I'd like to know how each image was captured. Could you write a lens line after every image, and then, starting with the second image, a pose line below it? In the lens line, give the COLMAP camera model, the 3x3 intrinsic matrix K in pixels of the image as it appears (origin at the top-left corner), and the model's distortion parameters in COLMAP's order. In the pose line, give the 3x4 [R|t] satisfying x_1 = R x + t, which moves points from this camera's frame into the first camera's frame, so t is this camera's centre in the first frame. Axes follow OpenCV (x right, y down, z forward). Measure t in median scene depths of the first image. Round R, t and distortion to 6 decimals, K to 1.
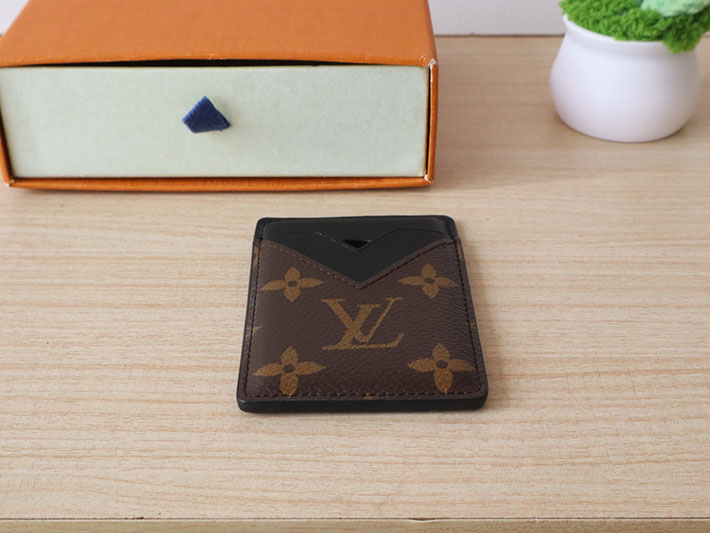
lens RADIAL K [[1173.4, 0, 355.0], [0, 1173.4, 266.5], [0, 0, 1]] dist [0.043452, 0.056159]
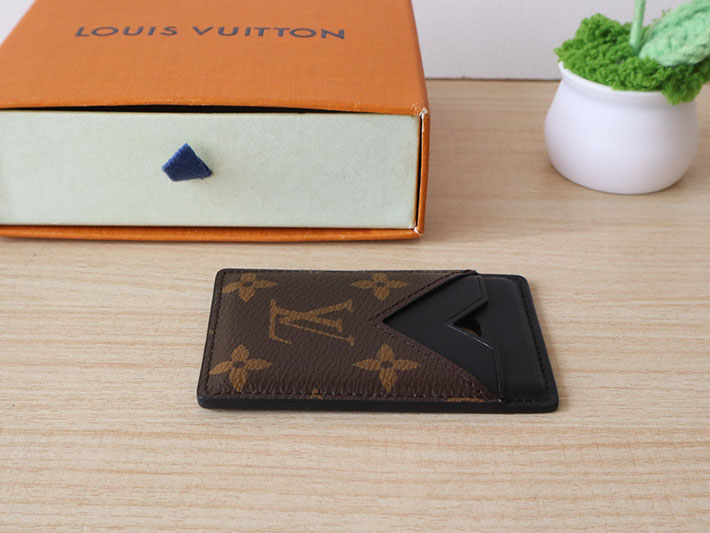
lens RADIAL K [[1173.4, 0, 355.0], [0, 1173.4, 266.5], [0, 0, 1]] dist [0.043452, 0.056159]
pose [[0.999847, 0.012247, 0.012517, -0.000863], [-0.011953, 0.999657, -0.023295, -0.024606], [-0.012798, 0.023142, 0.999650, 0.045522]]
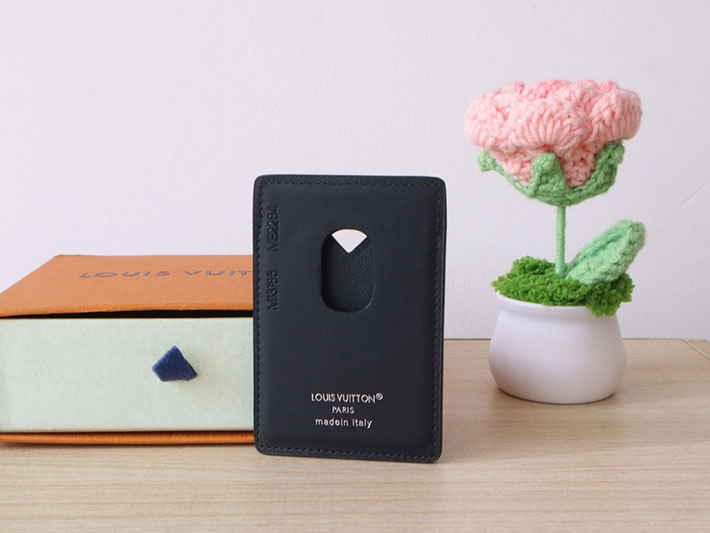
lens RADIAL K [[1173.4, 0, 355.0], [0, 1173.4, 266.5], [0, 0, 1]] dist [0.043452, 0.056159]
pose [[0.999300, -0.005609, 0.036996, 0.004738], [0.019163, 0.925925, -0.377220, 0.206581], [-0.032139, 0.377665, 0.925384, -0.028297]]
